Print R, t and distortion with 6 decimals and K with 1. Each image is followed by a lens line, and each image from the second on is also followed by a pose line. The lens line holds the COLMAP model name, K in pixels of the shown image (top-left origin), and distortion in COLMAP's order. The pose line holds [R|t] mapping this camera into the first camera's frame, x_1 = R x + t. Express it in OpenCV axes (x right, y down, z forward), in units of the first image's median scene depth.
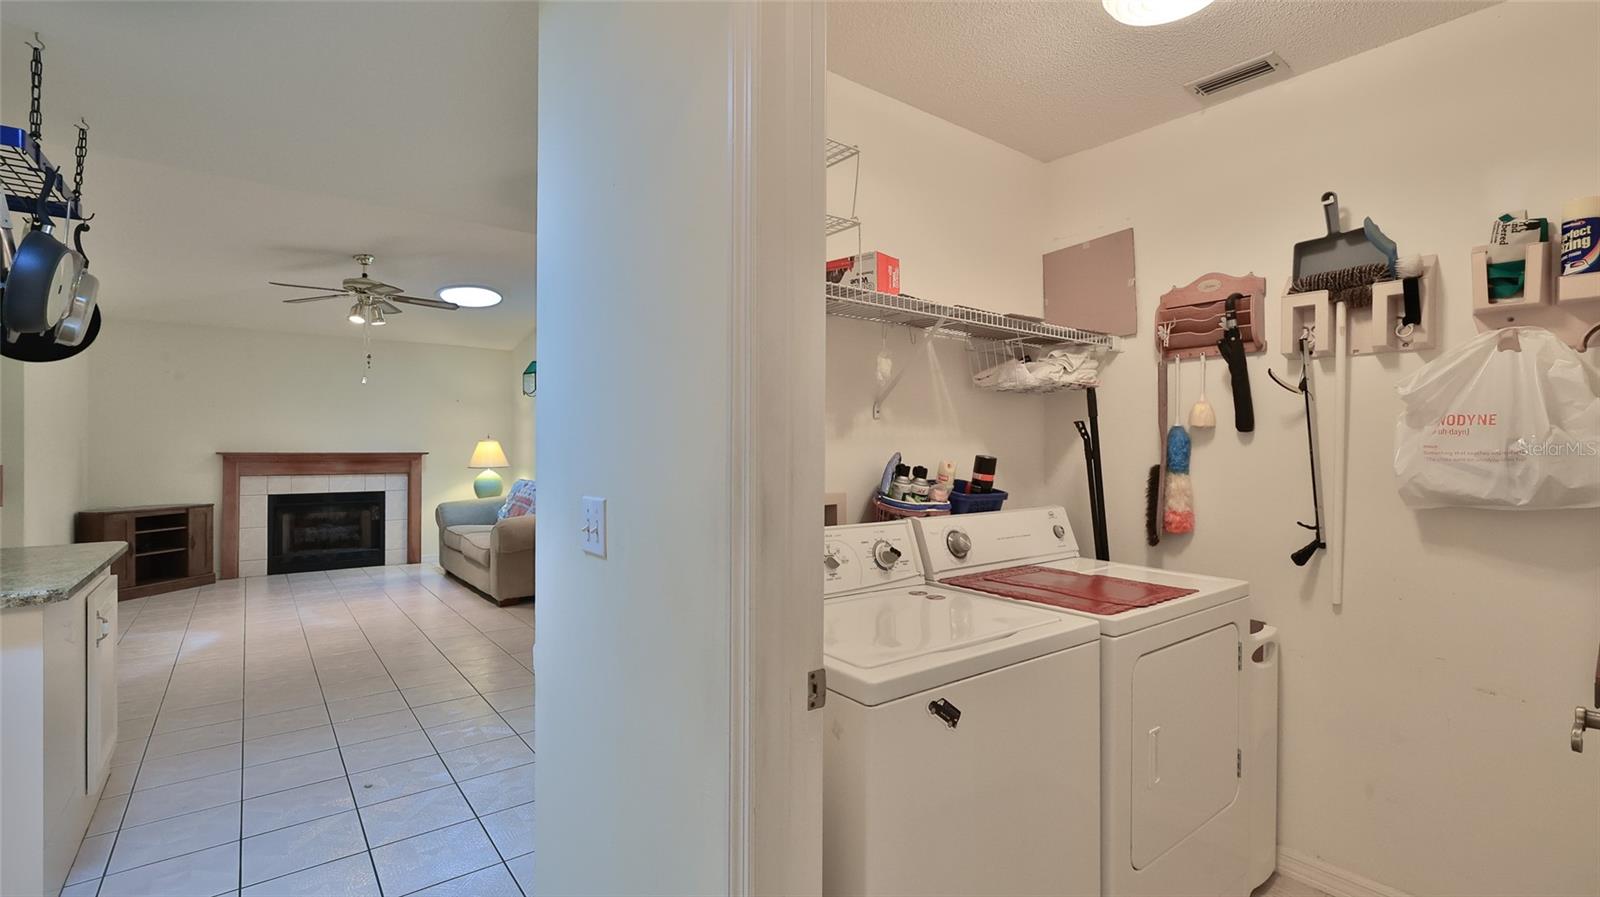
lens RADIAL K [[705.9, 0, 794.9], [0, 705.9, 445.6], [0, 0, 1]] dist [-0.001499, 0.000549]
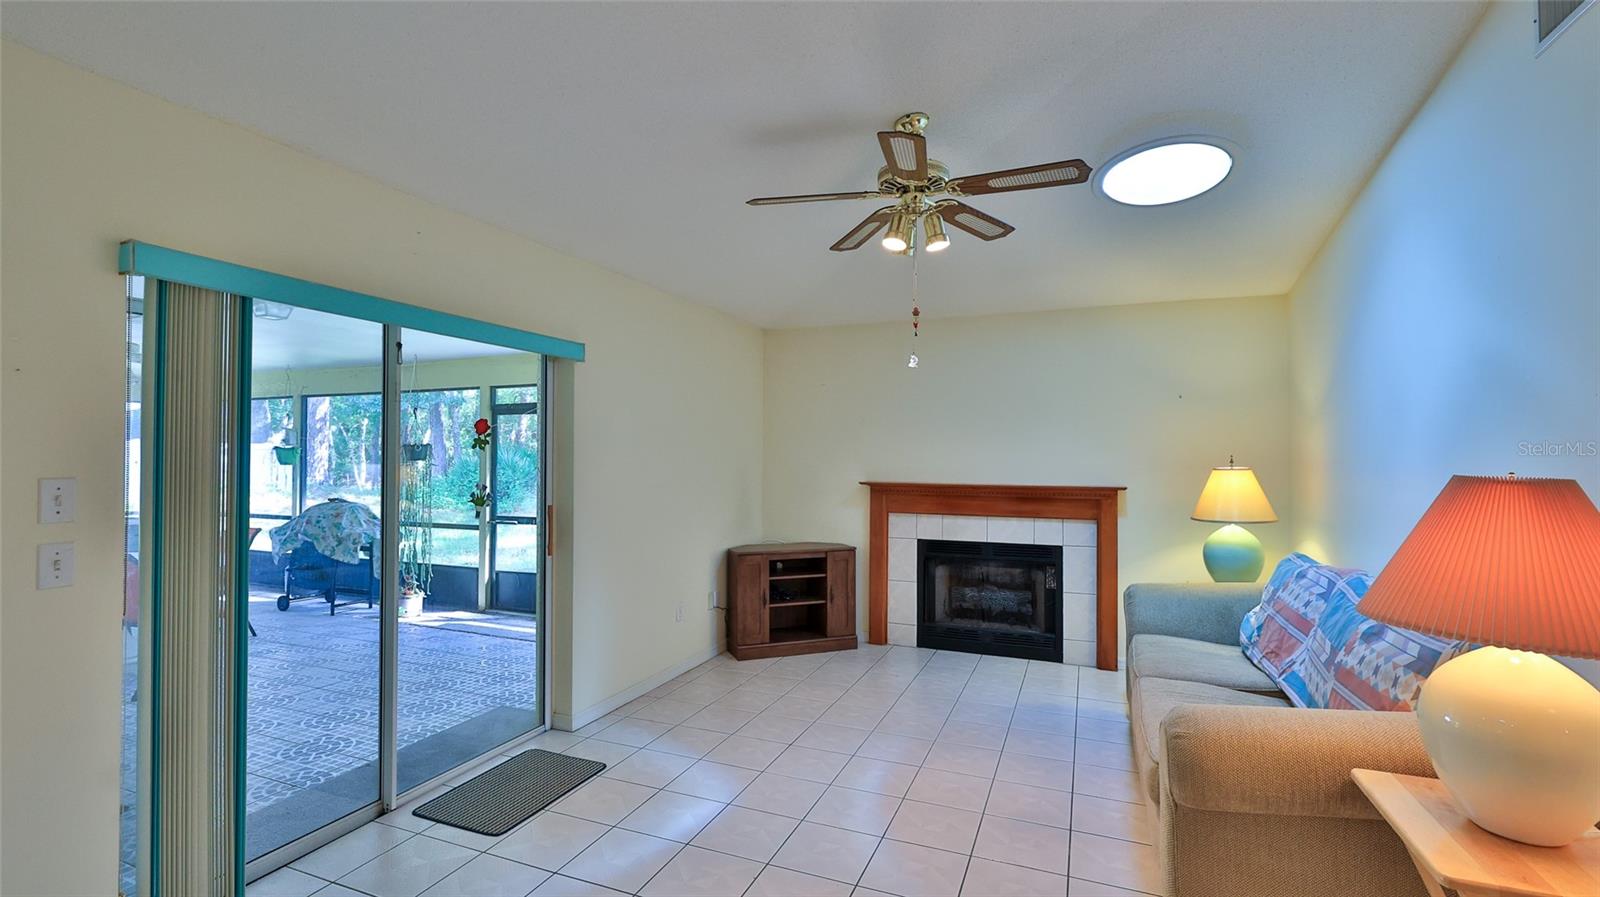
lens RADIAL K [[705.9, 0, 798.8], [0, 705.9, 449.9], [0, 0, 1]] dist [-0.001499, 0.000549]
pose [[0.499000, -0.009986, -0.866544, -0.153735], [0.001406, 0.999942, -0.010713, -0.016918], [0.866601, 0.004128, 0.498985, 0.498806]]
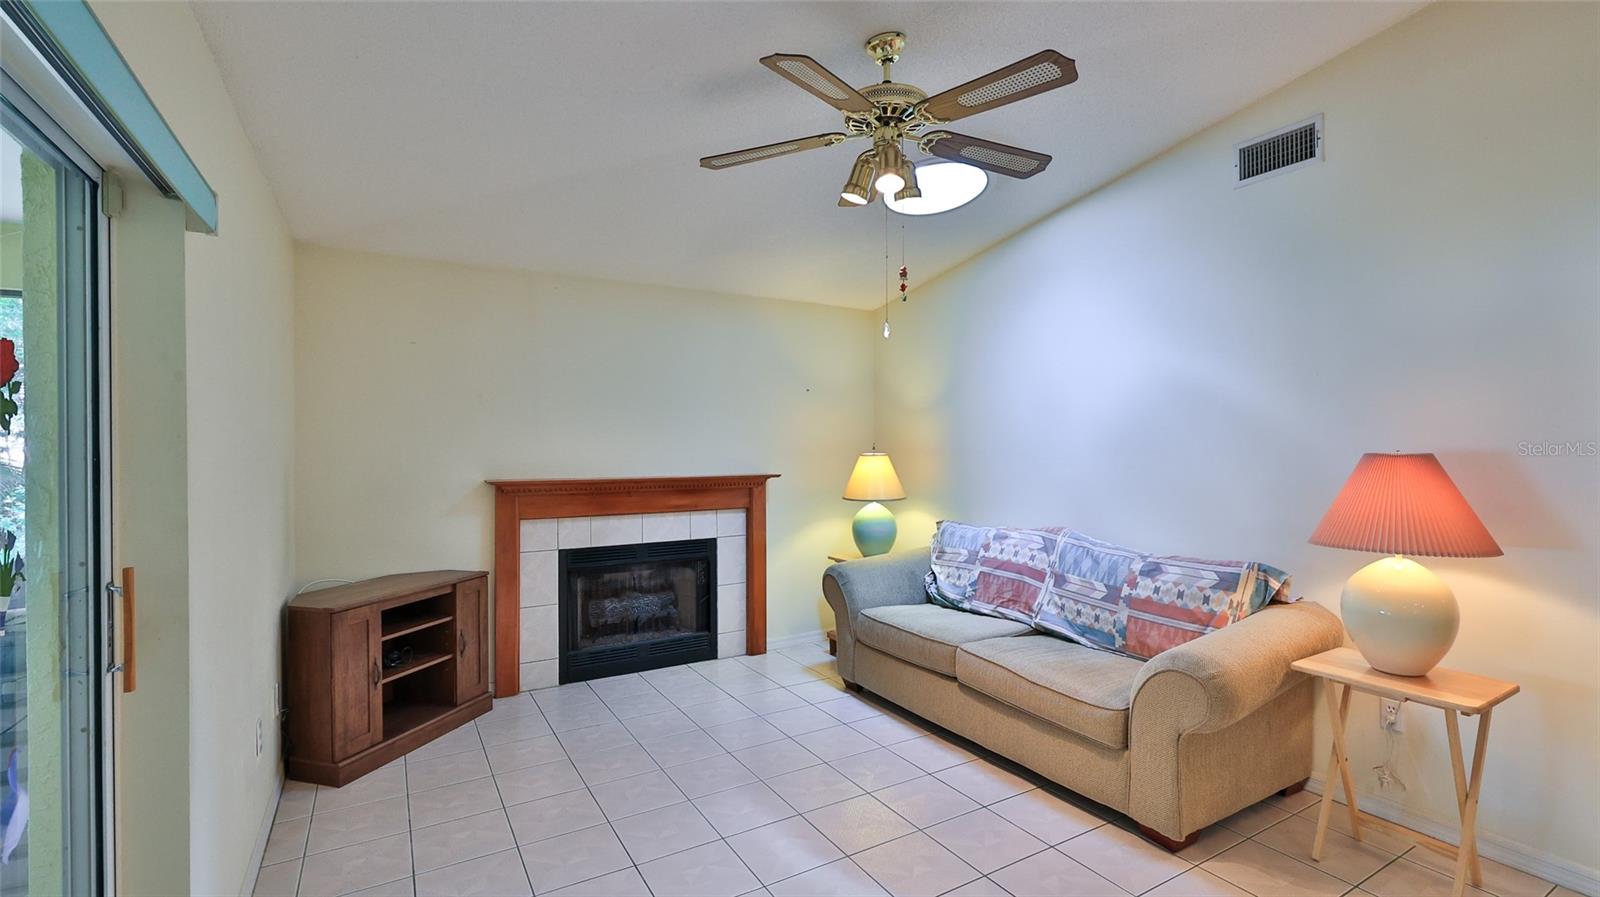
lens RADIAL K [[705.9, 0, 800.1], [0, 705.9, 448.6], [0, 0, 1]] dist [-0.001499, 0.000549]
pose [[0.991619, -0.007811, -0.128959, -0.451072], [0.008555, 0.999950, 0.005223, -0.017192], [0.128912, -0.006282, 0.991636, 0.419582]]
